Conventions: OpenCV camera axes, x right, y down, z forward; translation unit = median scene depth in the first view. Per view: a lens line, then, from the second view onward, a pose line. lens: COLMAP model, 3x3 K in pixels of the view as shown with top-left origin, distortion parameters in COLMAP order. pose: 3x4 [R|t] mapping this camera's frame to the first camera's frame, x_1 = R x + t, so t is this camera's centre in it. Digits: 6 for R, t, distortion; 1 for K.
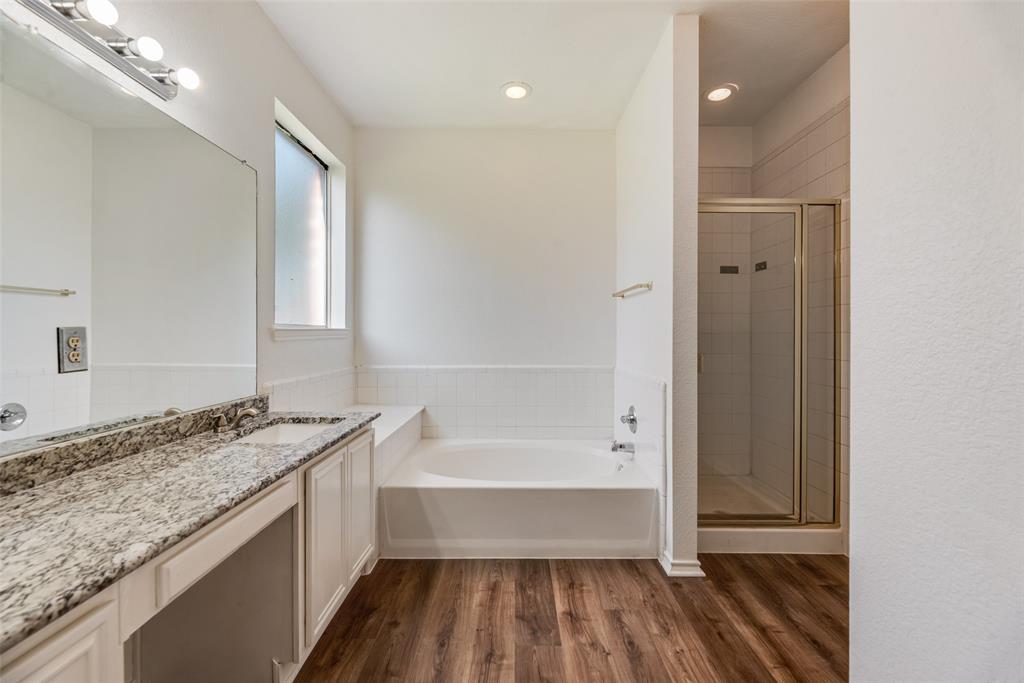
lens RADIAL K [[418.8, 0, 513.3], [0, 418.8, 336.1], [0, 0, 1]] dist [0.002096, 0.000214]
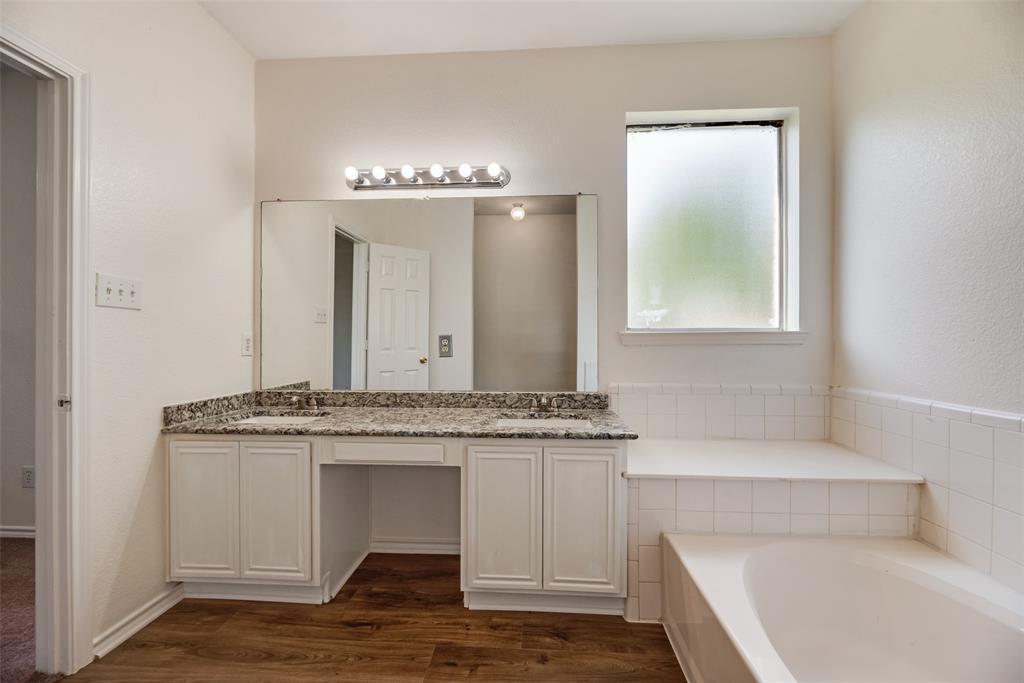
lens RADIAL K [[418.8, 0, 513.7], [0, 418.8, 339.2], [0, 0, 1]] dist [0.002096, 0.000214]
pose [[-0.061789, -0.002987, -0.998085, 0.647490], [-0.007205, 0.999971, -0.002546, 0.002745], [0.998063, 0.007034, -0.061809, 1.032720]]
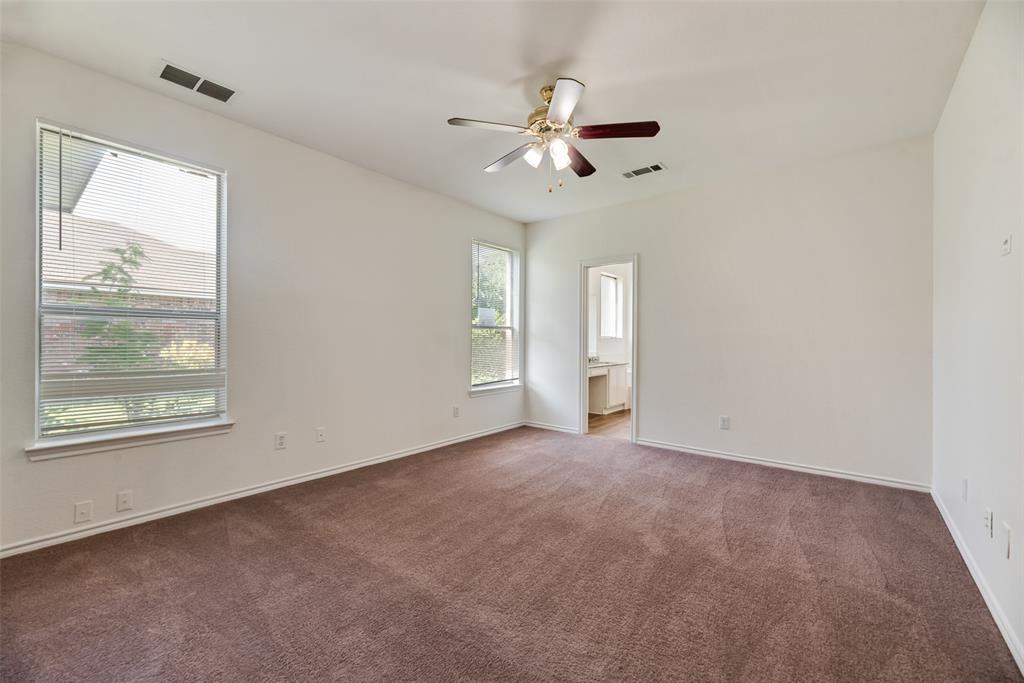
lens RADIAL K [[418.8, 0, 505.8], [0, 418.8, 342.0], [0, 0, 1]] dist [0.002096, 0.000214]
pose [[0.764536, 0.008019, -0.644532, 1.454957], [-0.008121, 0.999963, 0.002807, 0.013215], [0.644530, 0.003088, 0.764573, -2.944742]]
